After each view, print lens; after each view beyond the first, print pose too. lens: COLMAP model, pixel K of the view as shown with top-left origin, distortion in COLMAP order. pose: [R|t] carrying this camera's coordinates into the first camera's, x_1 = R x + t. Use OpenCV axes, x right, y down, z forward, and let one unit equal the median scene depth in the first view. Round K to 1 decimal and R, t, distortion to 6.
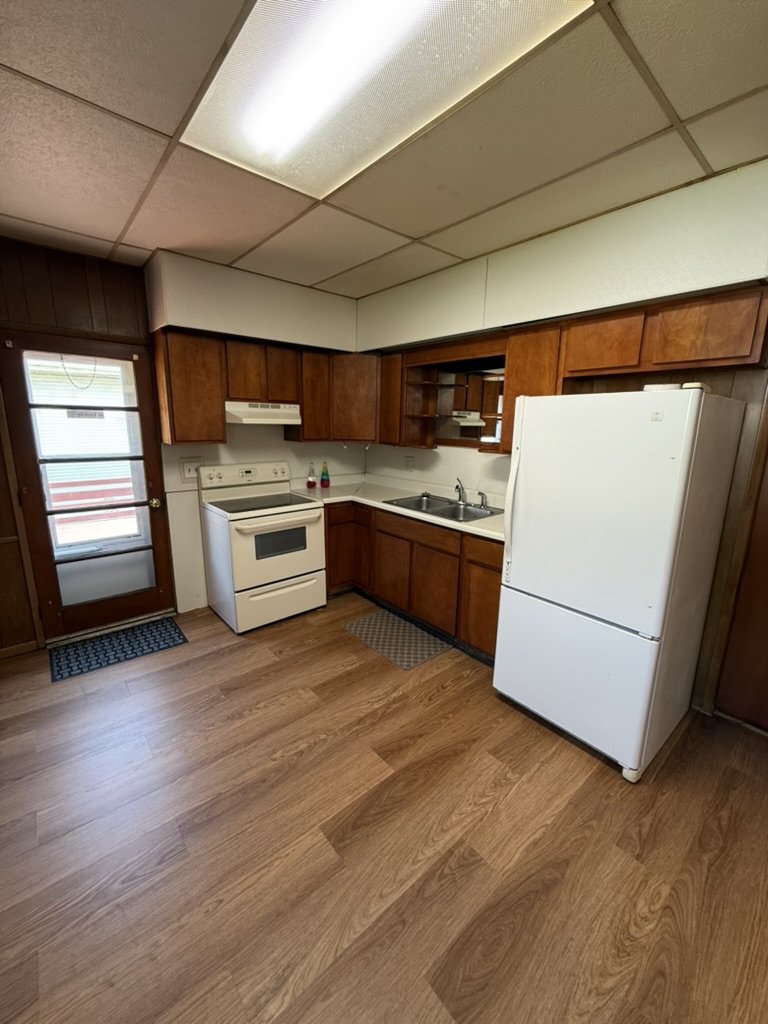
lens RADIAL K [[409.2, 0, 386.1], [0, 409.2, 509.3], [0, 0, 1]] dist [-0.005991, 0.000937]
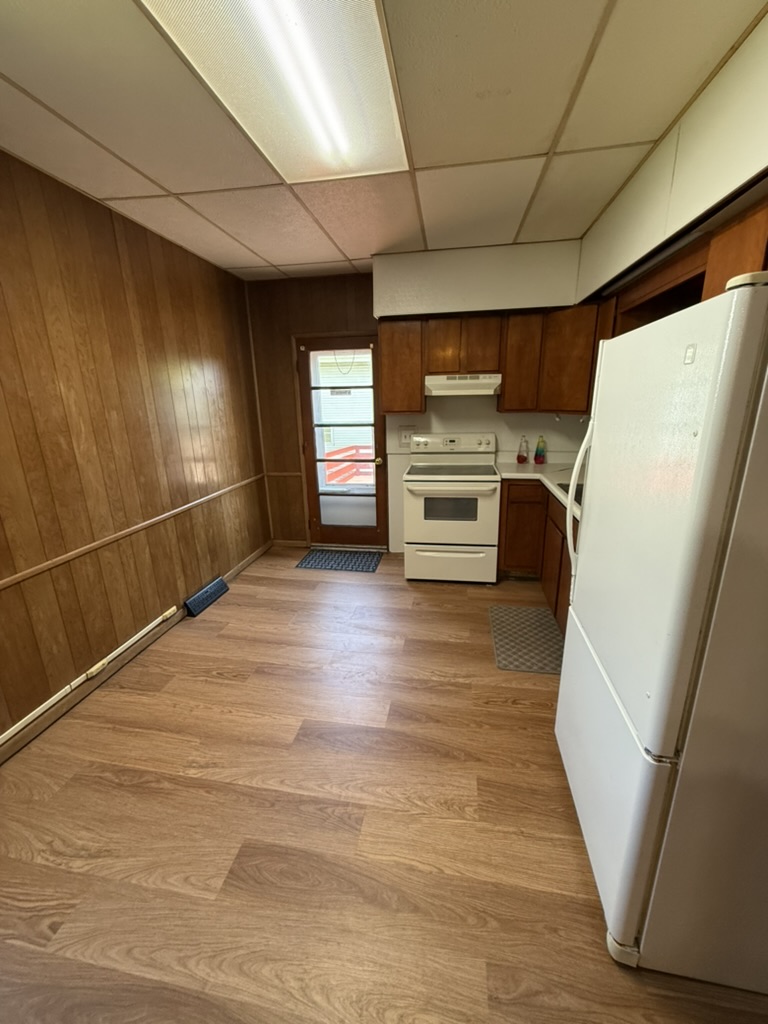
lens RADIAL K [[409.2, 0, 383.2], [0, 409.2, 509.9], [0, 0, 1]] dist [-0.005991, 0.000937]
pose [[0.636416, 0.176180, -0.750956, 0.503428], [-0.130319, 0.984129, 0.120443, -0.024612], [0.760258, 0.021212, 0.649275, 0.215684]]
